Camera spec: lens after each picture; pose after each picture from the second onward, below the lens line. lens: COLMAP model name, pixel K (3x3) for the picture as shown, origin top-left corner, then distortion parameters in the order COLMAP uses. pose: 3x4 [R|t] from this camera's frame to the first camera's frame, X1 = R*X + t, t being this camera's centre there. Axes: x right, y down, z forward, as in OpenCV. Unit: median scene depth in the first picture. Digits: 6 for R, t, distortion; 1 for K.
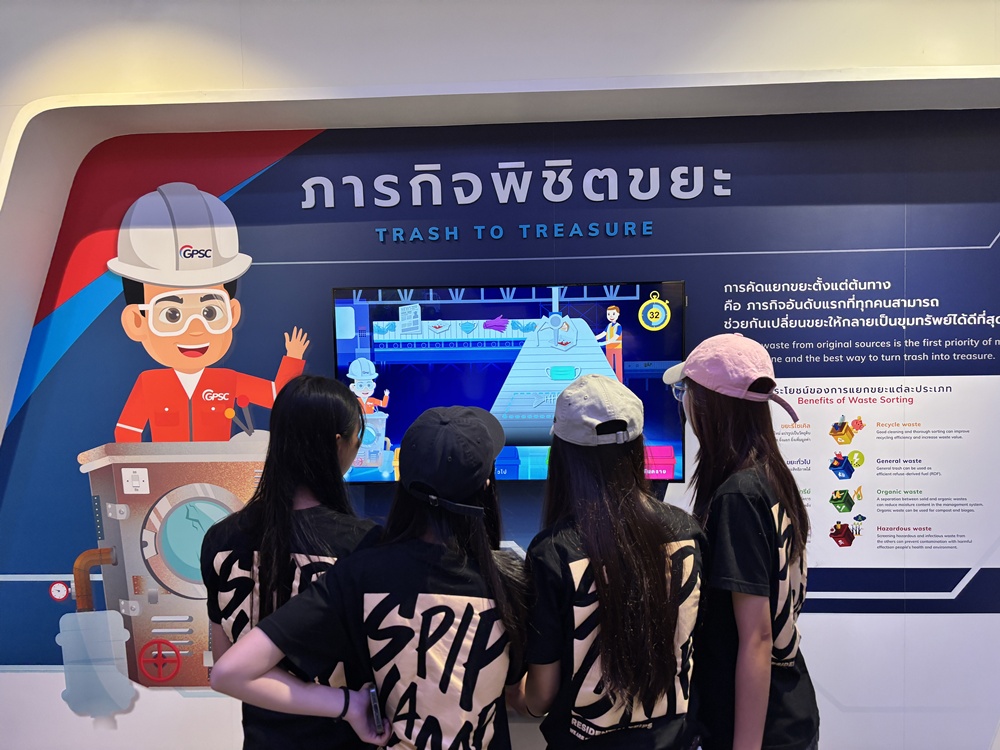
lens RADIAL K [[744.7, 0, 502.5], [0, 744.7, 367.9], [0, 0, 1]] dist [0.004768, 0.004290]
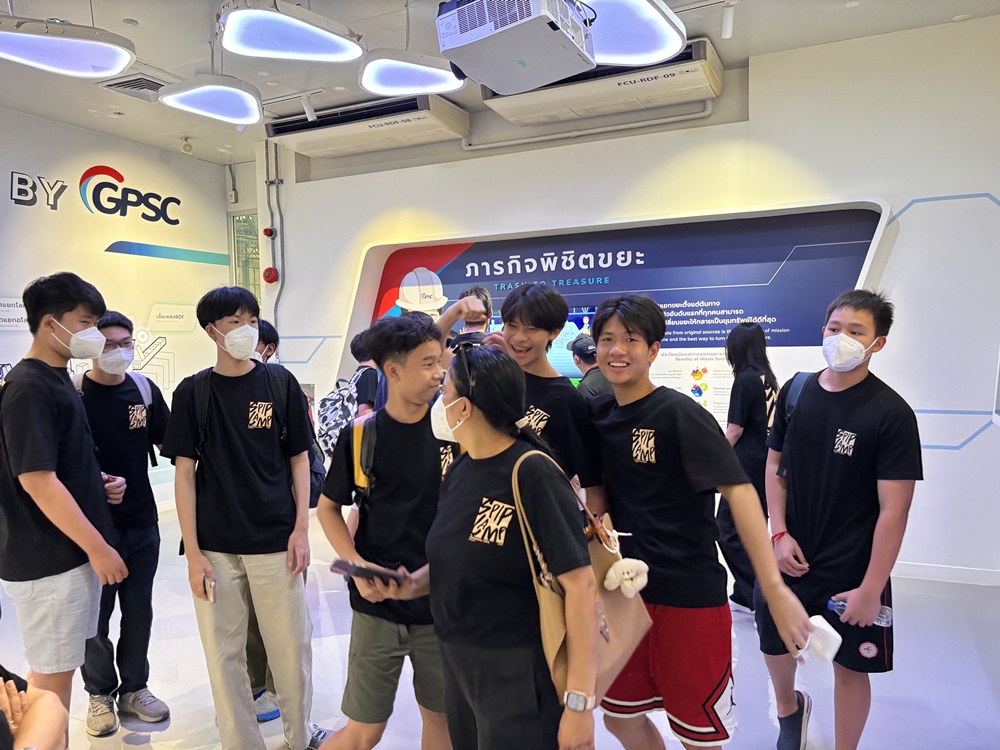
lens RADIAL K [[742.1, 0, 500.0], [0, 742.1, 375.0], [0, 0, 1]] dist [0.108471, -0.001268]
pose [[0.918870, 0.016460, -0.394216, 0.776848], [-0.004821, 0.999523, 0.030497, 0.026929], [0.394530, -0.026123, 0.918512, -1.154762]]
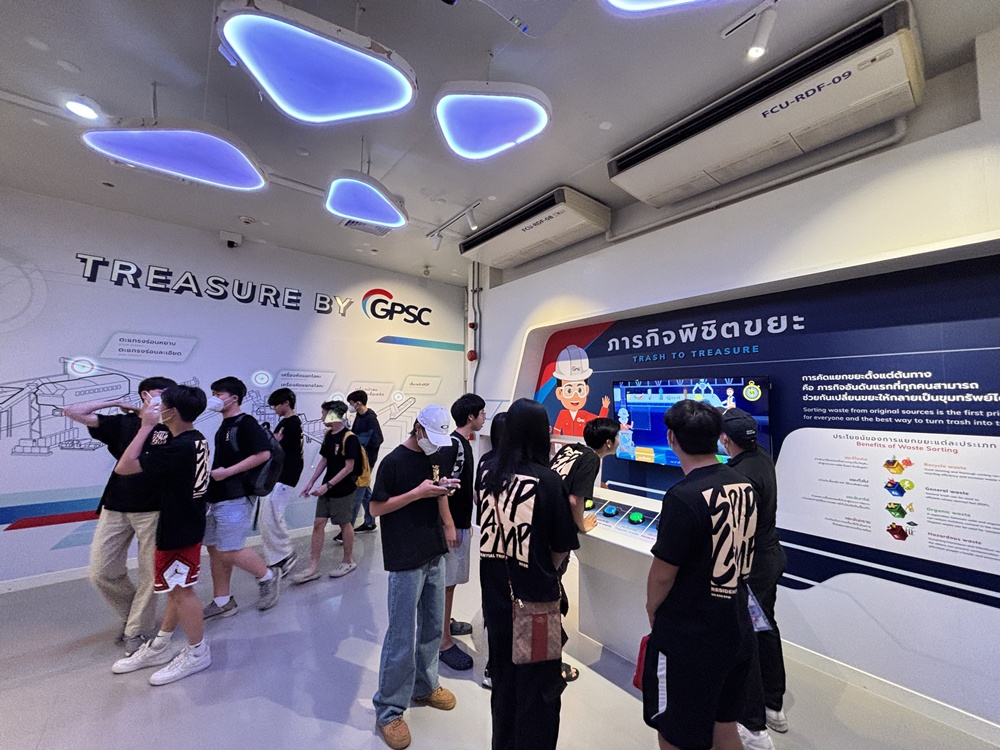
lens RADIAL K [[405.3, 0, 500.0], [0, 405.3, 375.0], [0, 0, 1]] dist [-0.002887, 0.004615]
pose [[0.661259, -0.024018, -0.749773, 0.555799], [-0.044877, 0.996431, -0.071498, -0.009006], [0.748814, 0.080926, 0.657821, -0.227639]]
